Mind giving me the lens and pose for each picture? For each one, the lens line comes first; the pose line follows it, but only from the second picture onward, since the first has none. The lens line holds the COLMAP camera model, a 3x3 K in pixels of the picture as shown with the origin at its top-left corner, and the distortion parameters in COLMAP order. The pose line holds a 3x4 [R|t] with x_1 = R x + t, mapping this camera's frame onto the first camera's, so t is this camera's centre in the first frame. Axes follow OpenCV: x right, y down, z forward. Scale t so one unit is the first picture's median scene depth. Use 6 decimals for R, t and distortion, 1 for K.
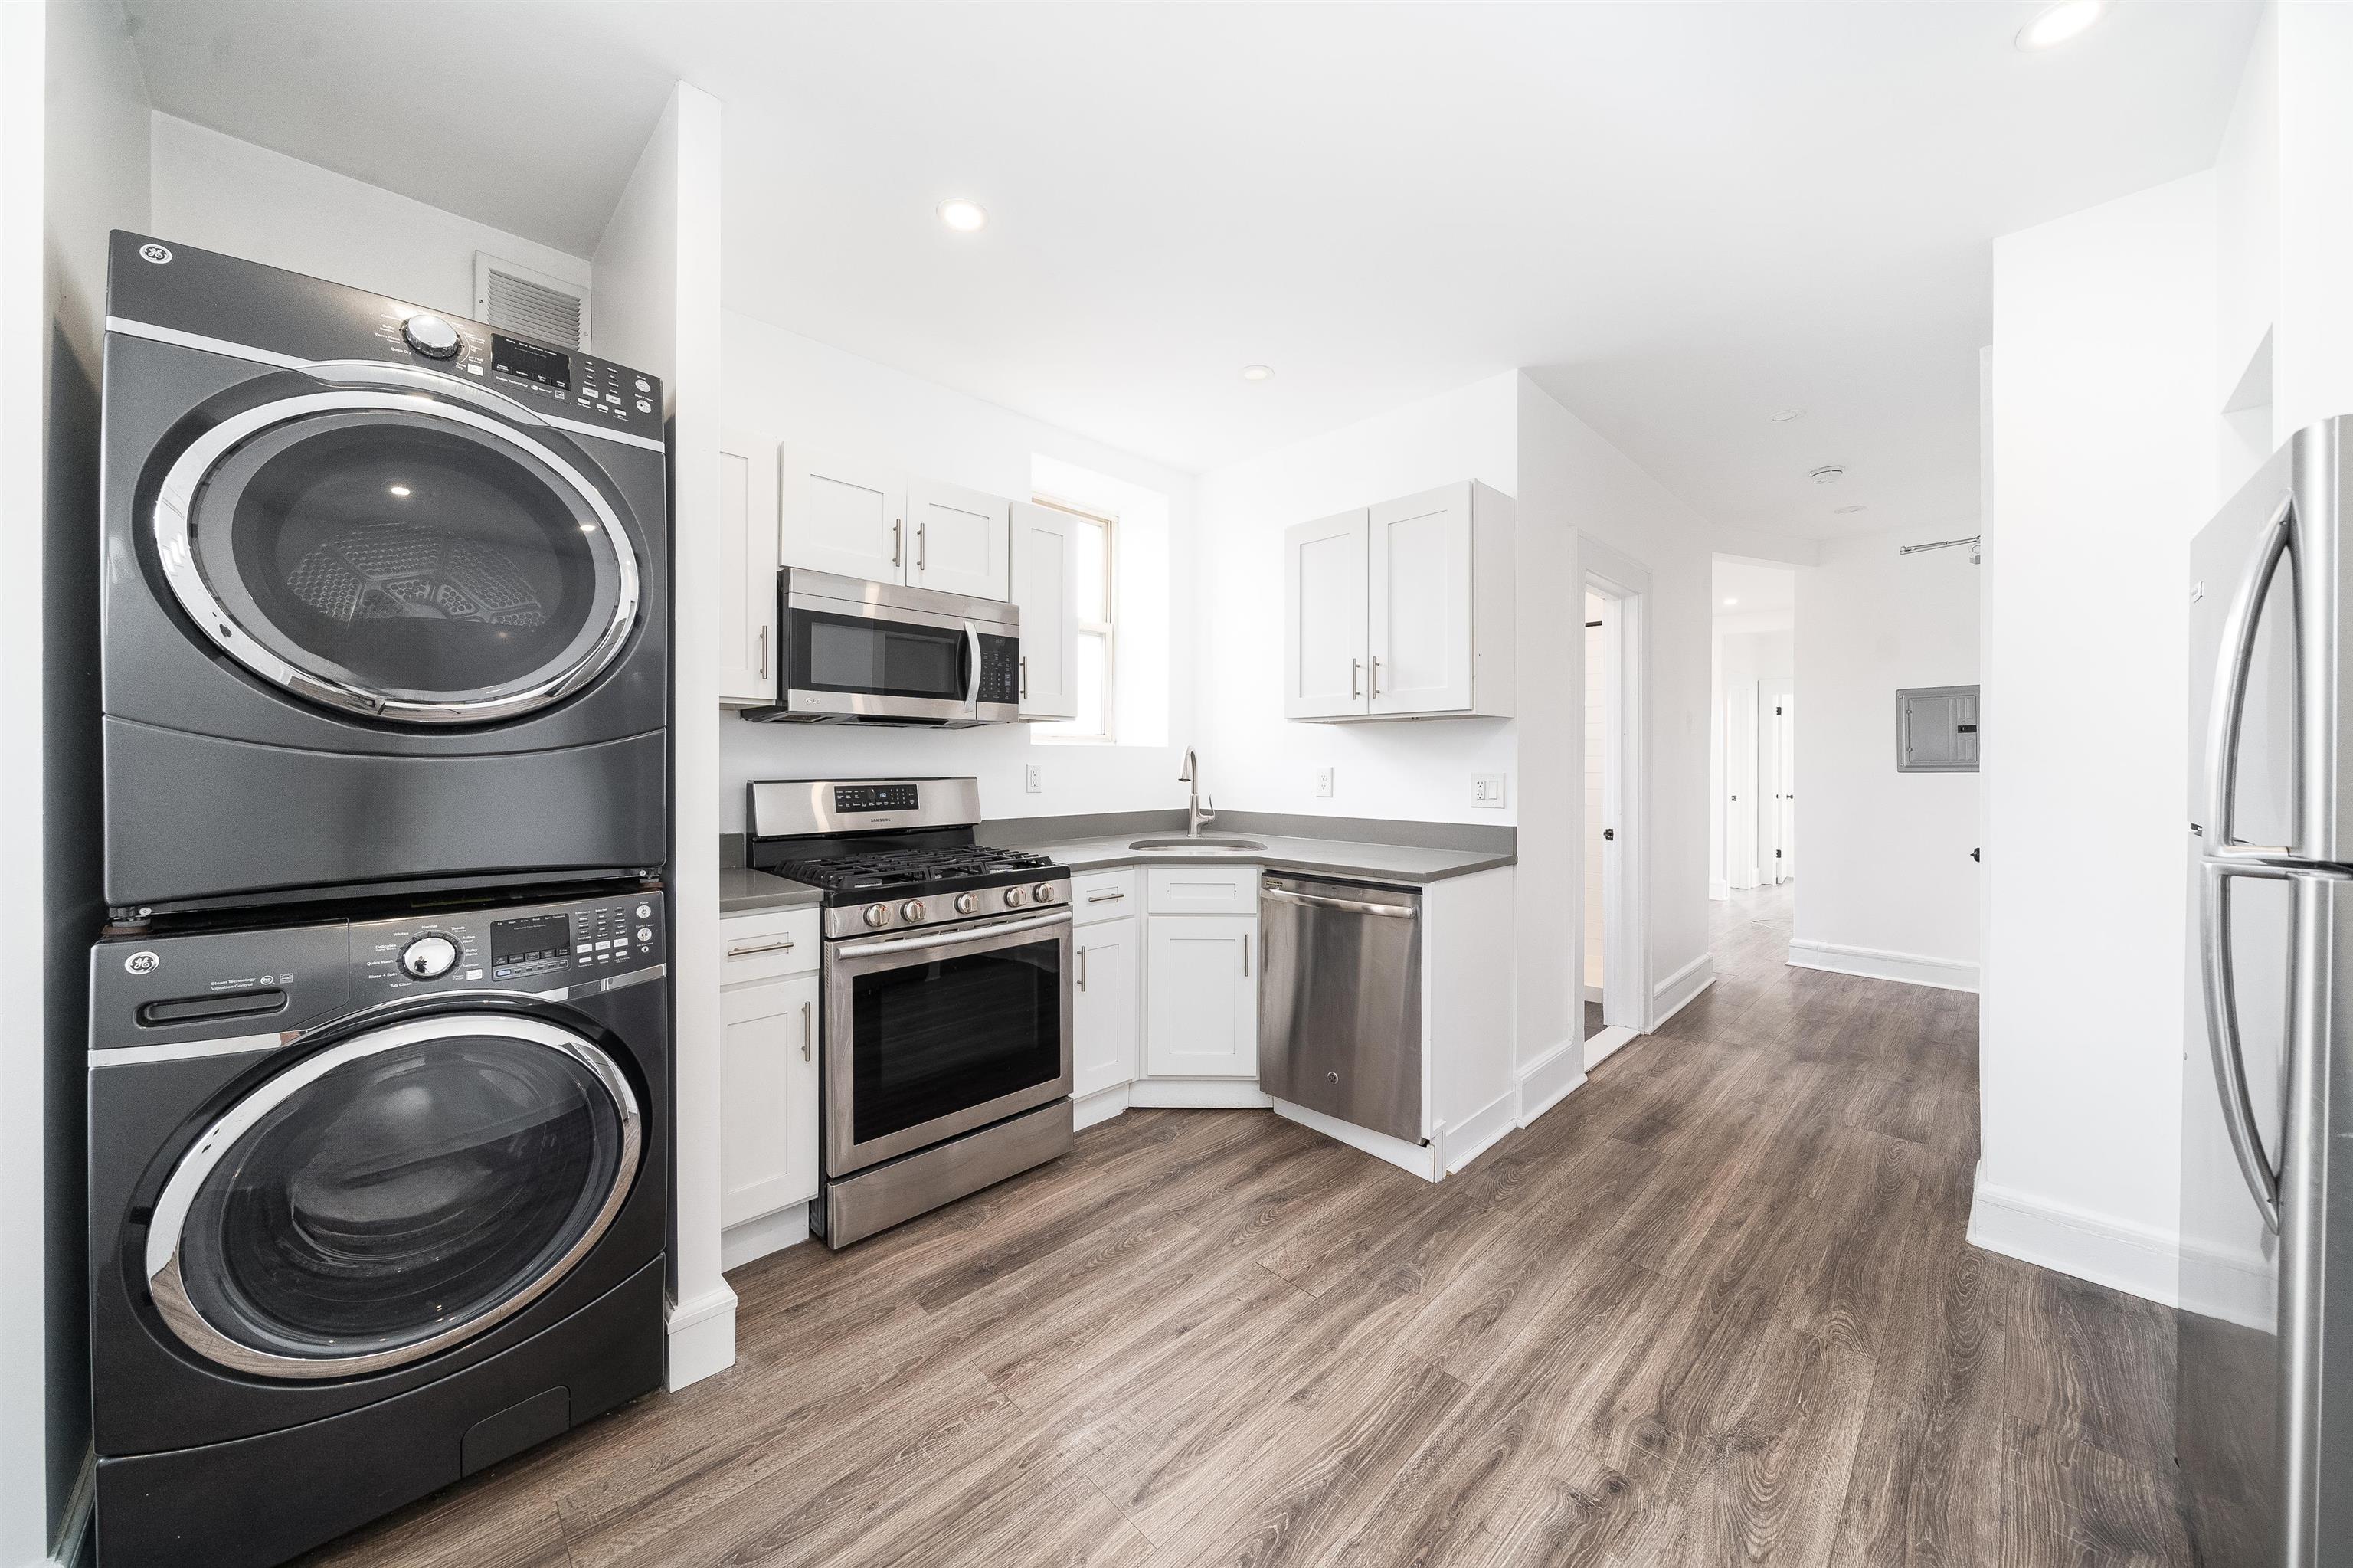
lens RADIAL K [[815.8, 0, 1170.8], [0, 815.8, 765.6], [0, 0, 1]] dist [-0.002445, -0.000316]
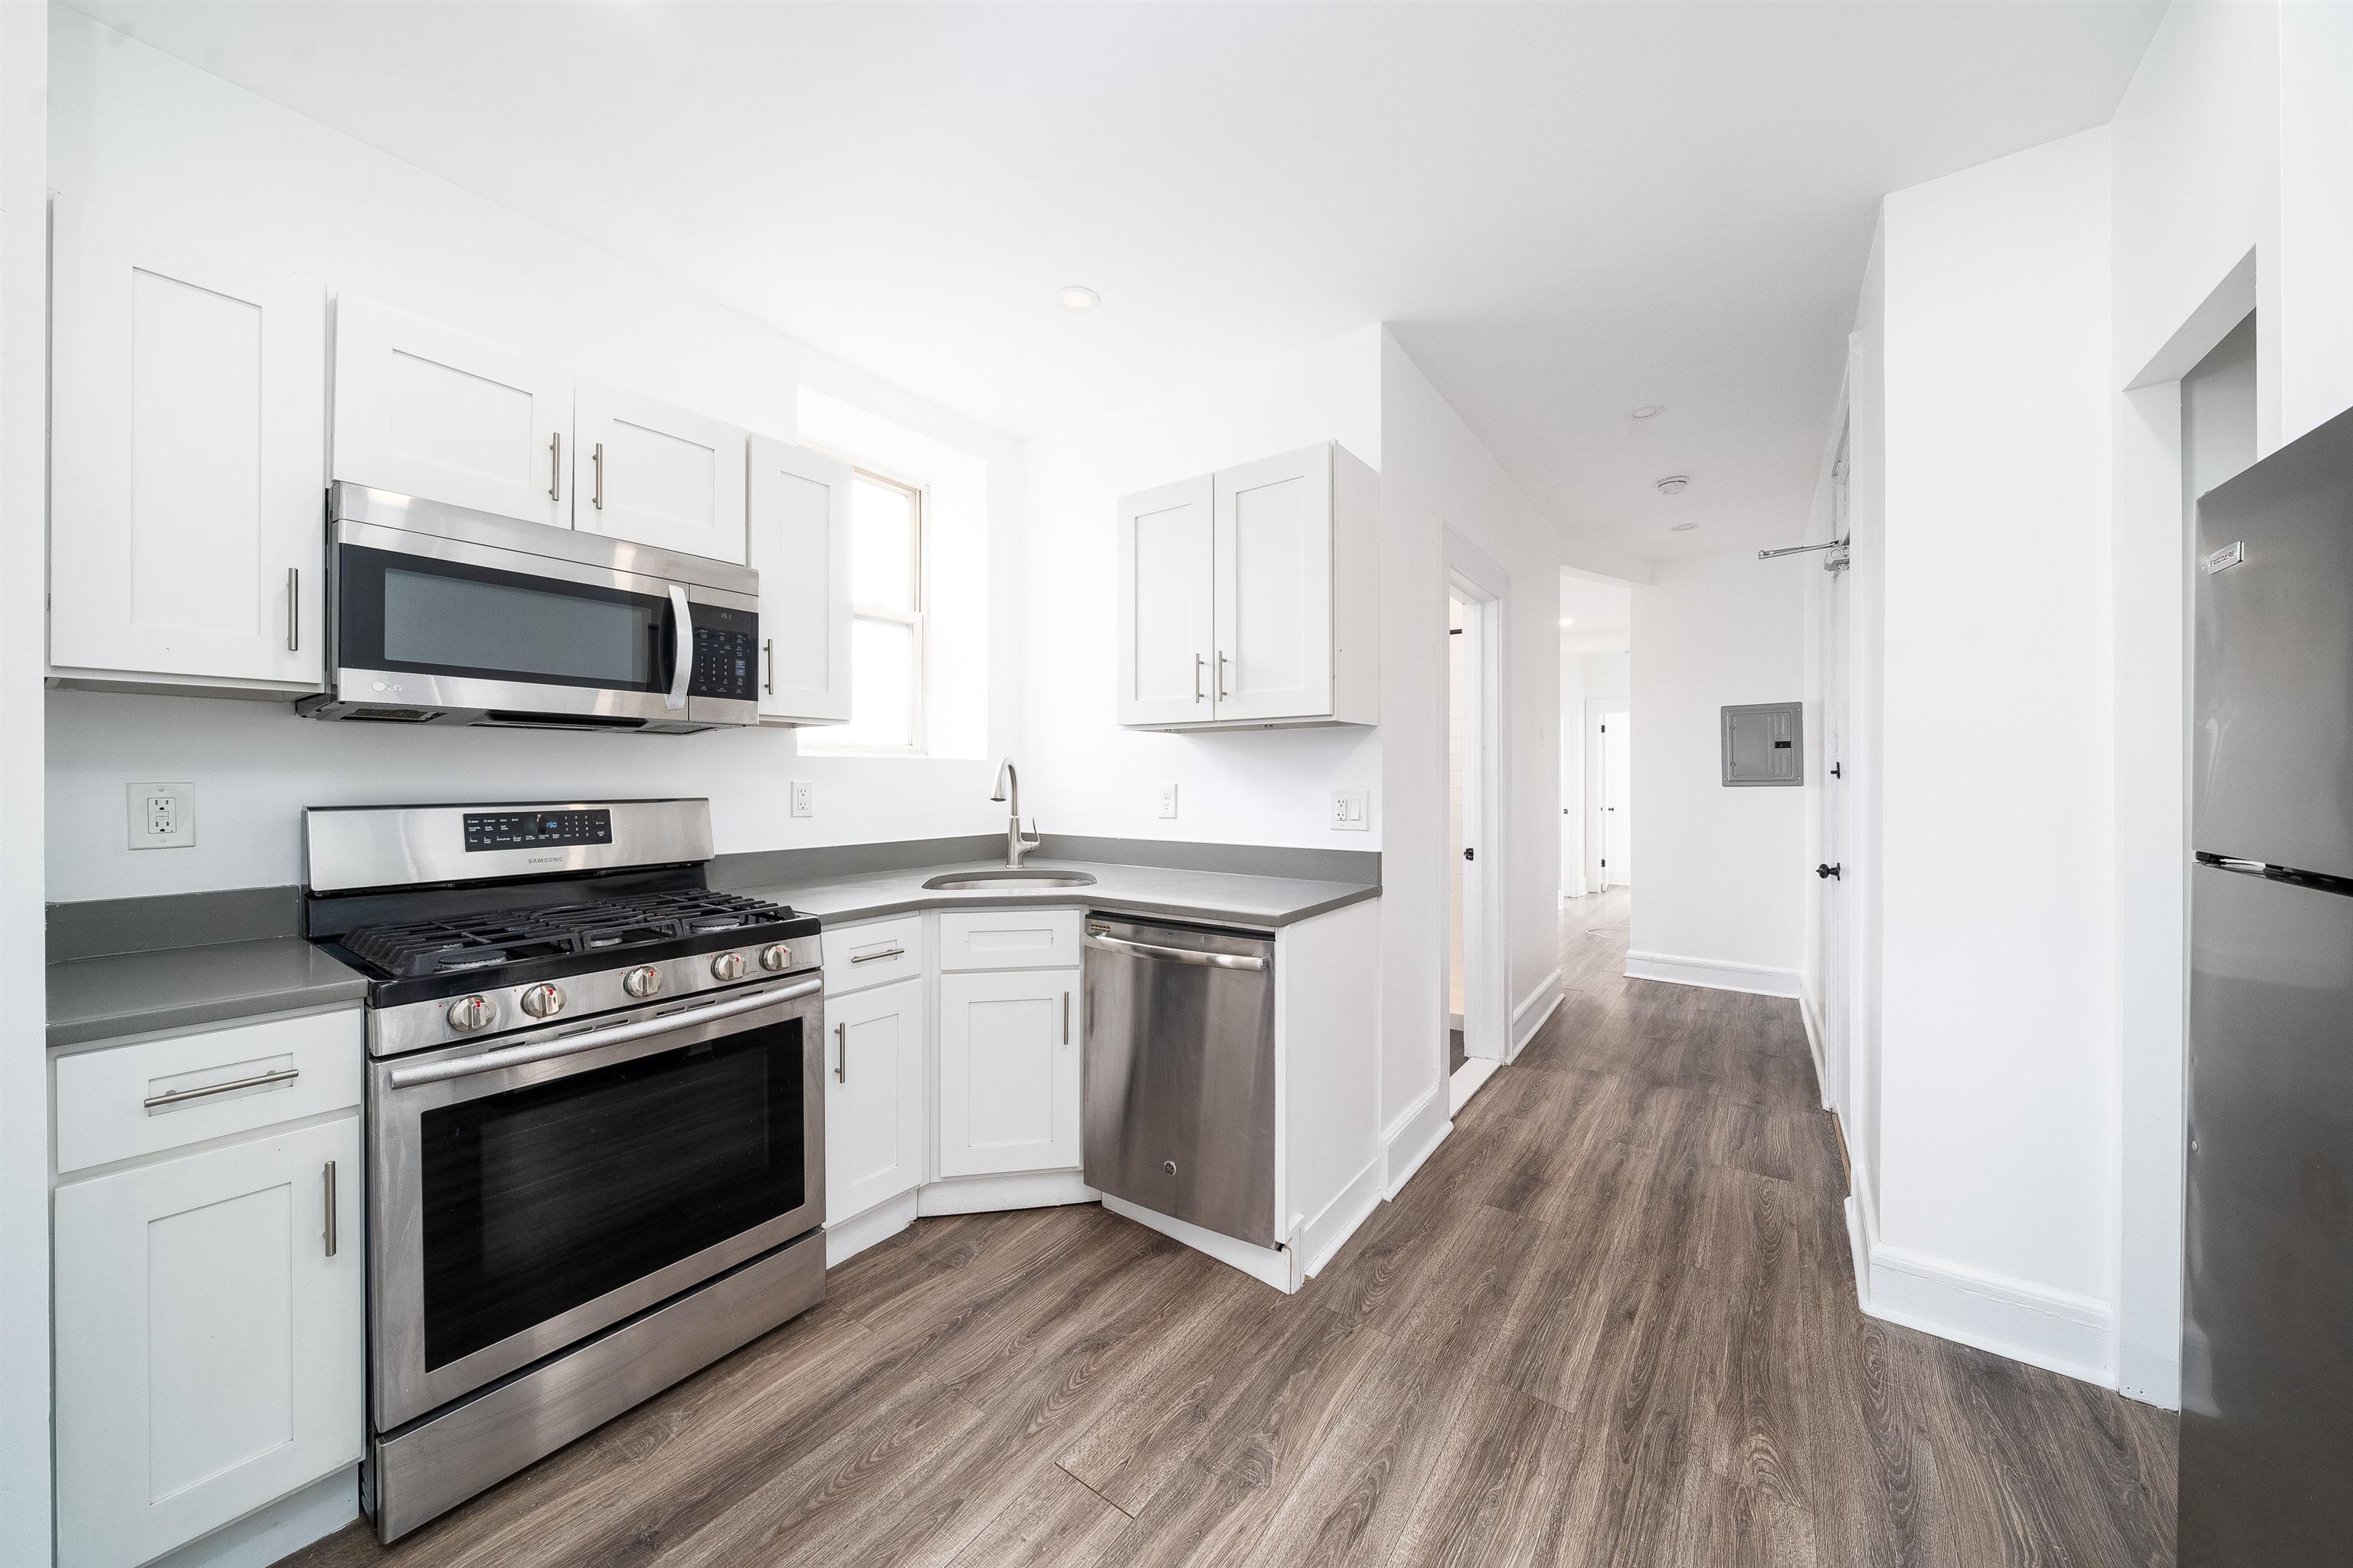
lens RADIAL K [[808.7, 0, 1185.3], [0, 808.7, 780.5], [0, 0, 1]] dist [-0.003413, -0.000214]
pose [[0.983764, -0.002358, 0.179453, 0.082605], [0.002460, 0.999997, -0.000350, -0.001462], [-0.179452, 0.000786, 0.983766, 0.243451]]
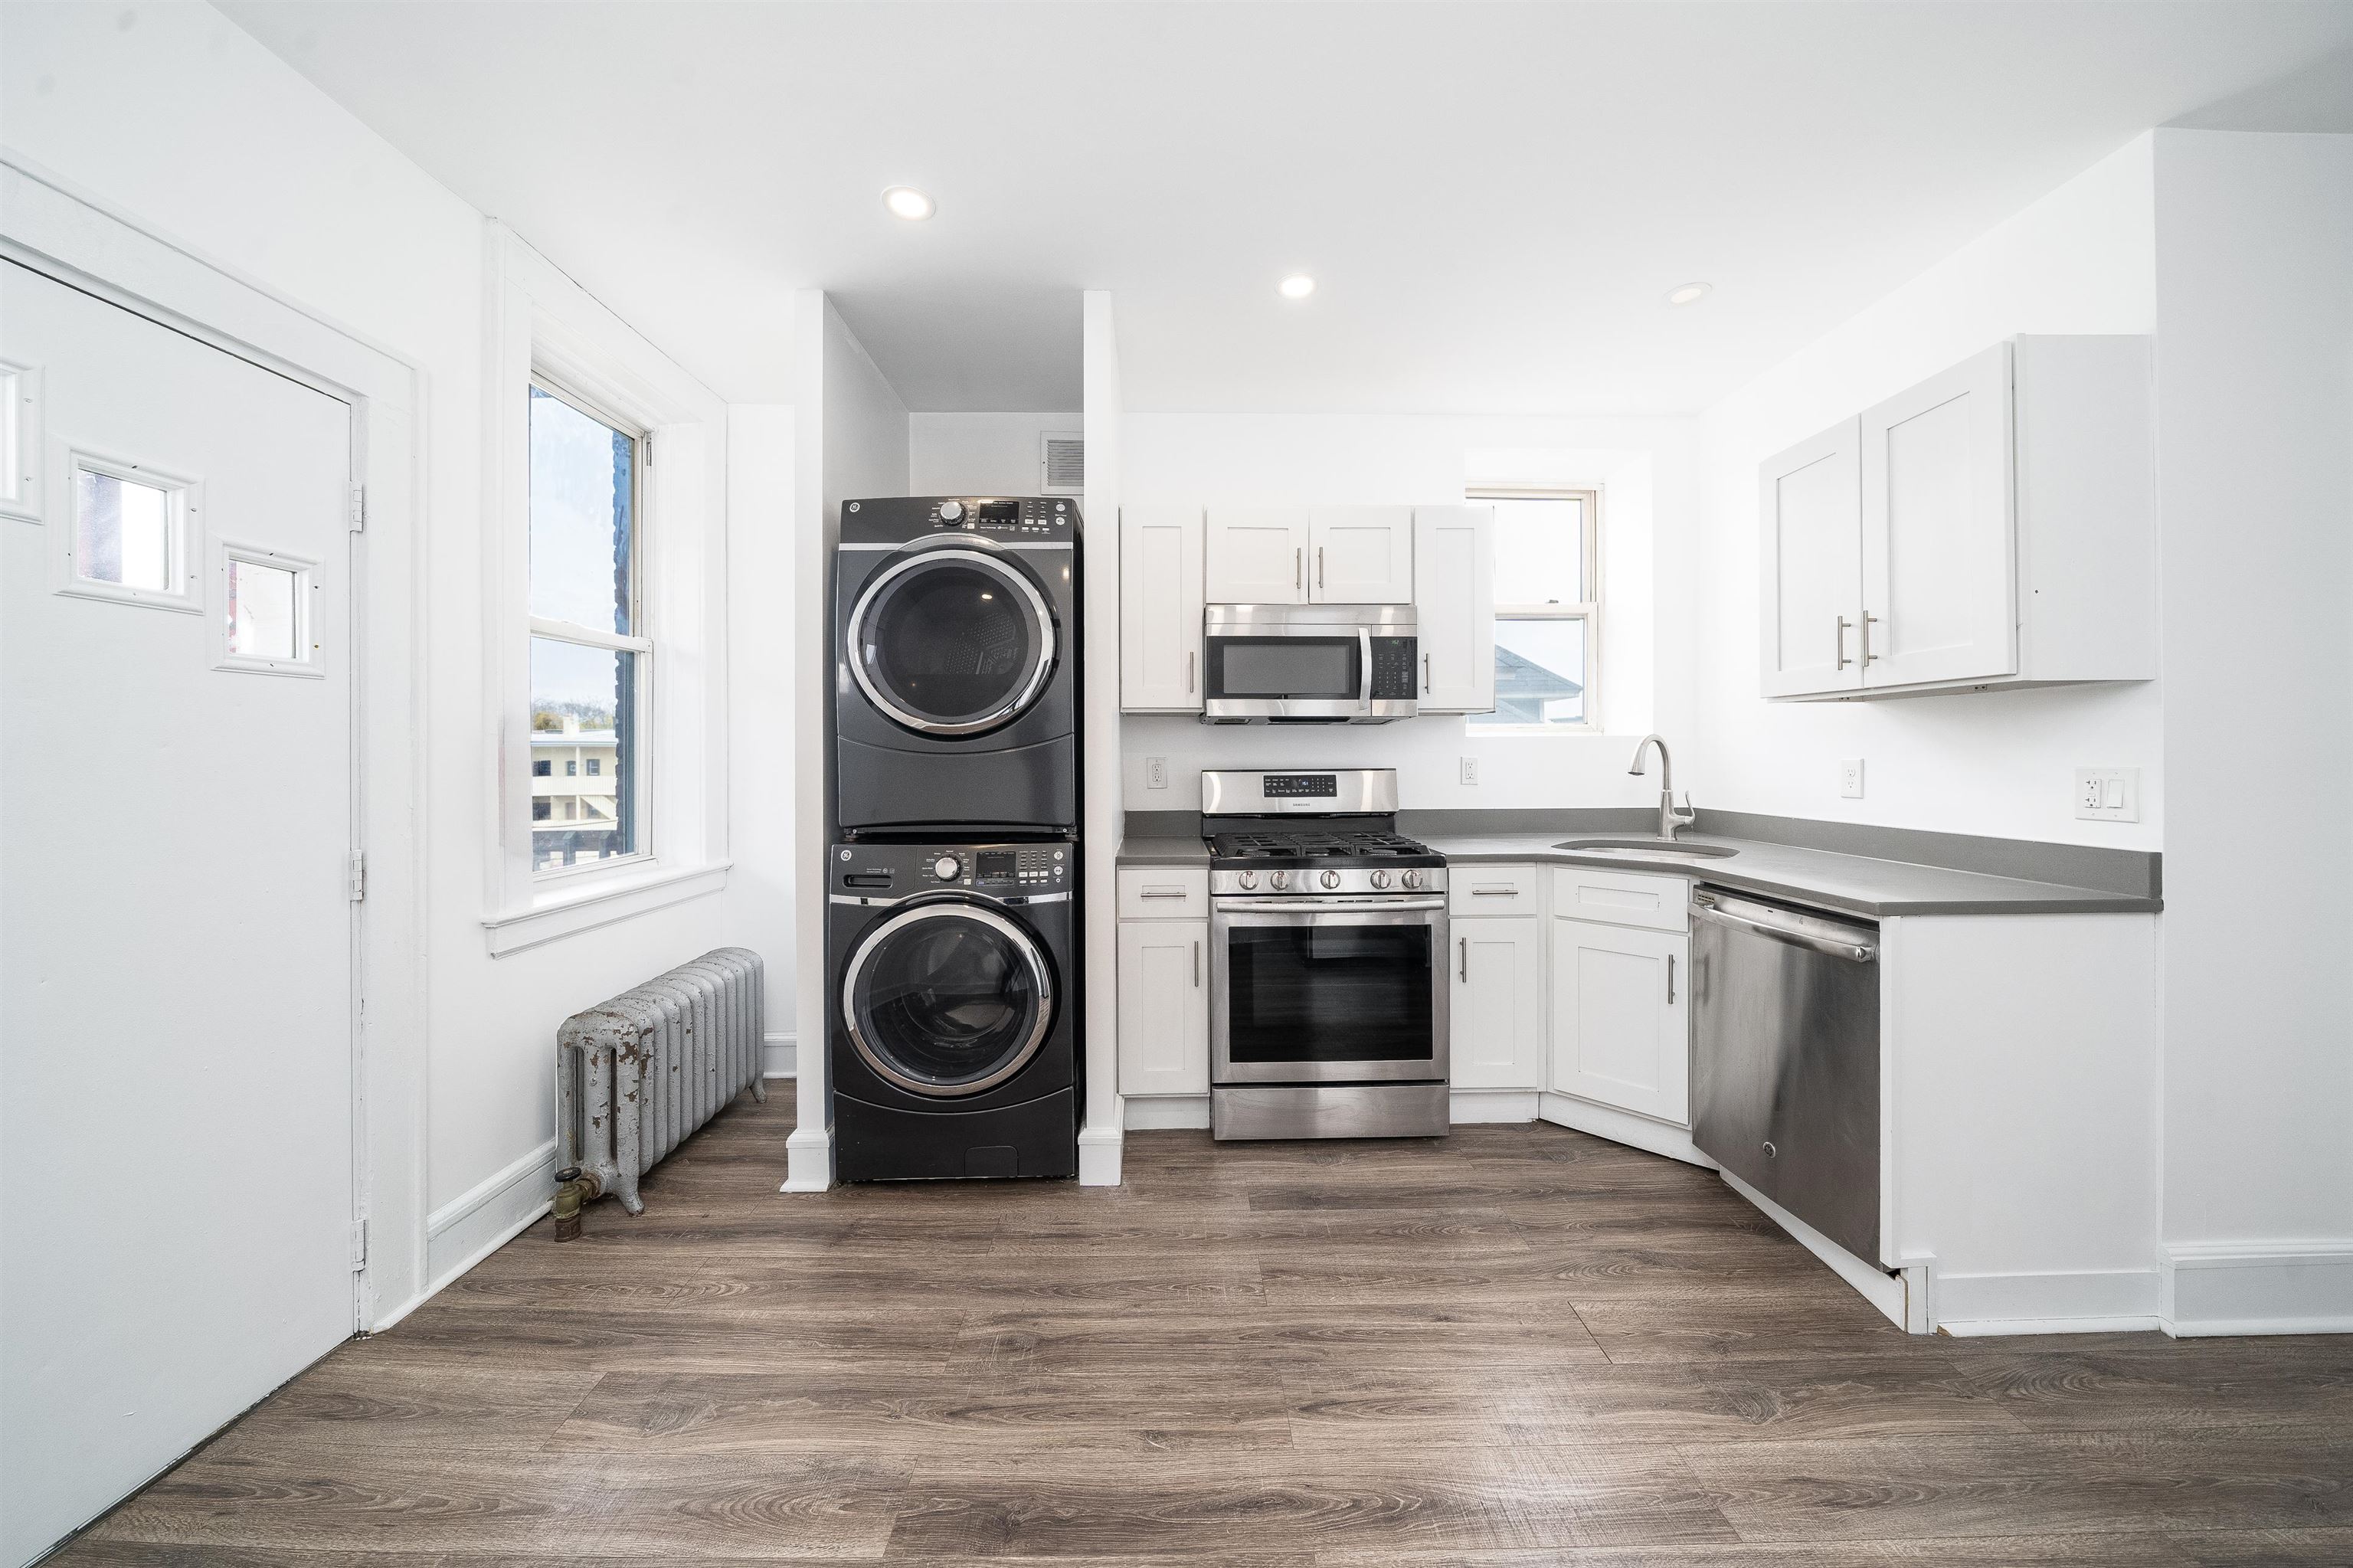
lens RADIAL K [[807.0, 0, 1182.5], [0, 807.0, 754.9], [0, 0, 1]] dist [-0.002209, -0.000274]
pose [[0.732435, -0.005343, -0.680816, 0.369051], [0.002627, 0.999984, -0.005022, 0.000641], [0.680832, 0.001890, 0.732437, 0.040515]]
